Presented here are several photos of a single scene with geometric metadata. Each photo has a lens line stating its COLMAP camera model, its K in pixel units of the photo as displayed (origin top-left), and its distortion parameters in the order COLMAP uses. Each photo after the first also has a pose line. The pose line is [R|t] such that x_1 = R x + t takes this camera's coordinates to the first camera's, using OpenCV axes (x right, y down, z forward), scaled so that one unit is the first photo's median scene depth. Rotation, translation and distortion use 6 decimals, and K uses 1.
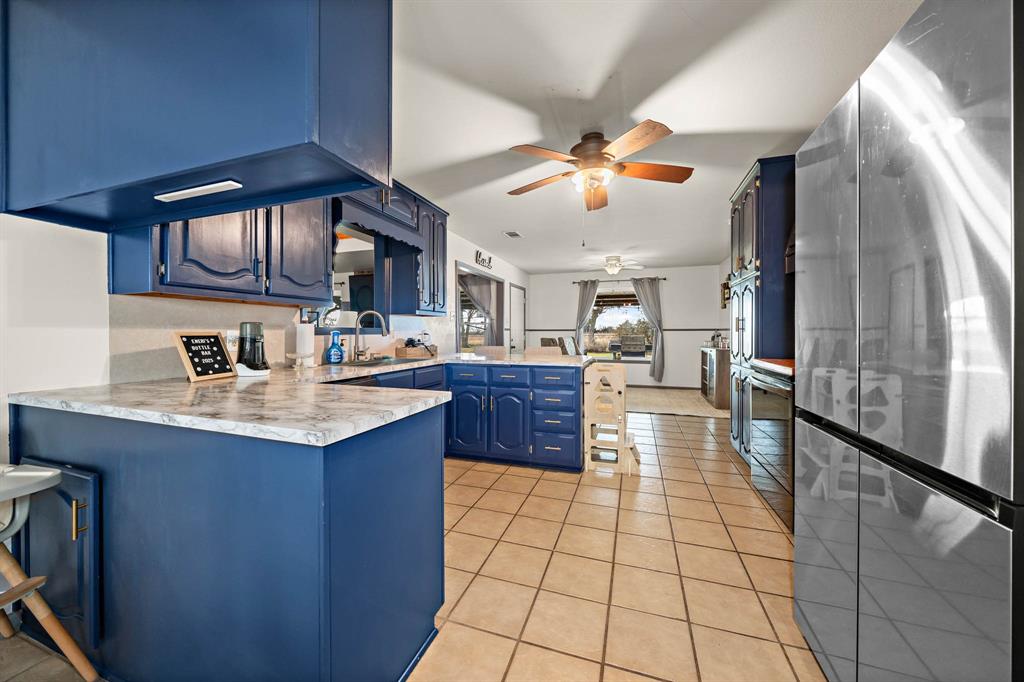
lens RADIAL K [[386.4, 0, 503.4], [0, 386.4, 337.0], [0, 0, 1]] dist [0.002019, -0.000029]
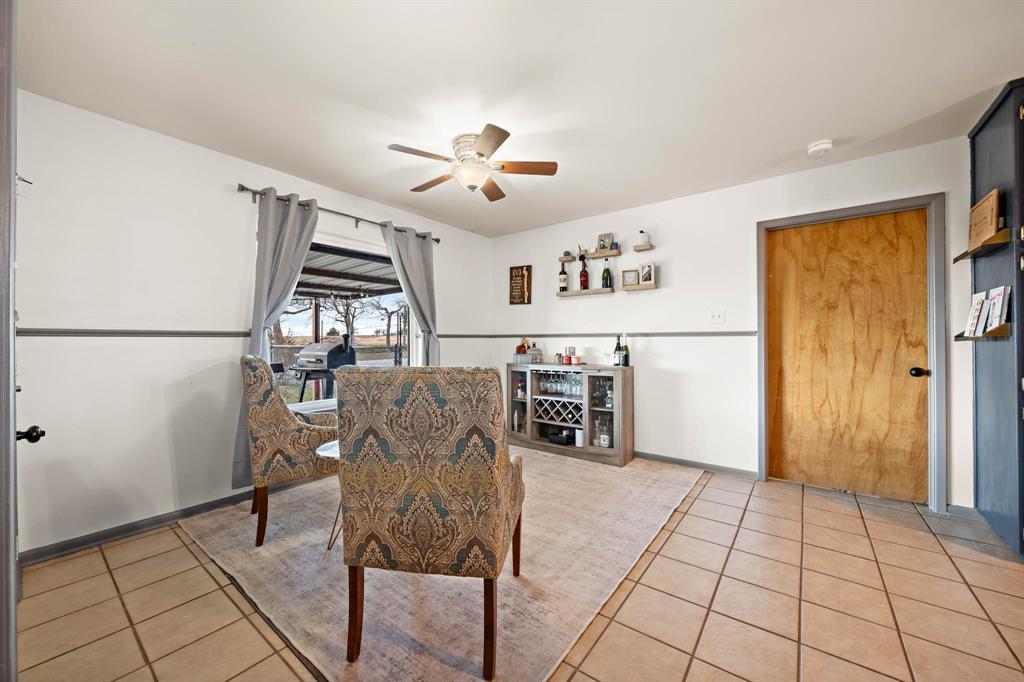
lens RADIAL K [[386.4, 0, 504.5], [0, 386.4, 339.7], [0, 0, 1]] dist [0.002019, -0.000029]
pose [[0.331204, 0.003737, 0.943552, -0.052683], [0.012251, 0.999891, -0.008261, -0.007161], [-0.943479, 0.014296, 0.331123, 0.697144]]
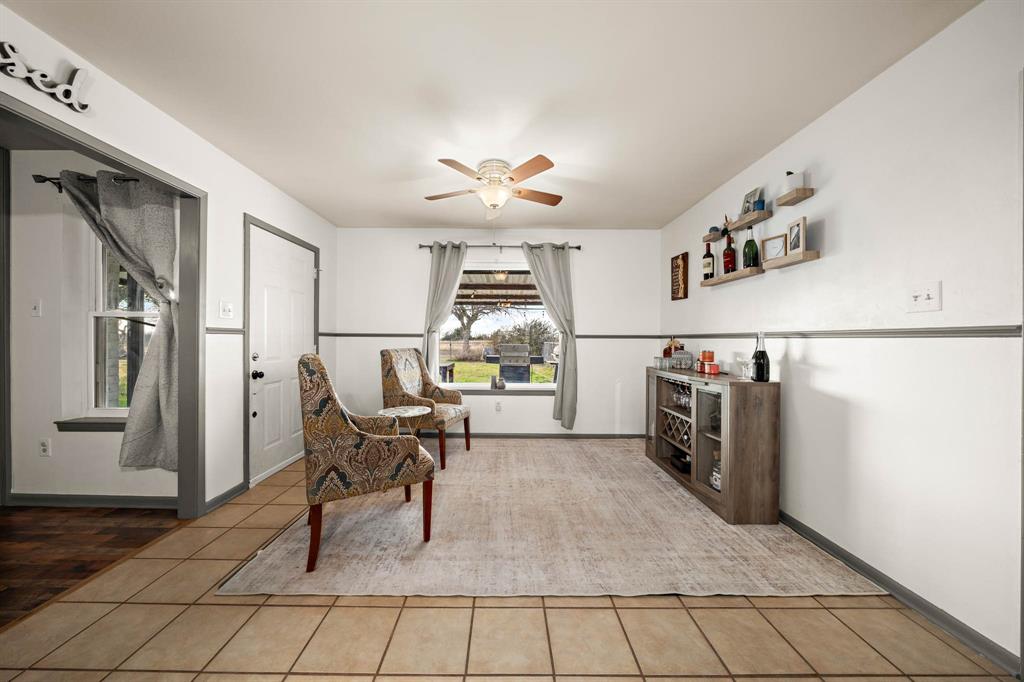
lens RADIAL K [[345.9, 0, 506.5], [0, 345.9, 340.5], [0, 0, 1]] dist [-0.001472, -0.000280]
pose [[0.945007, 0.007011, 0.326976, 0.141890], [-0.004278, 0.999950, -0.009077, -0.006964], [-0.327023, 0.007179, 0.944989, 0.521195]]
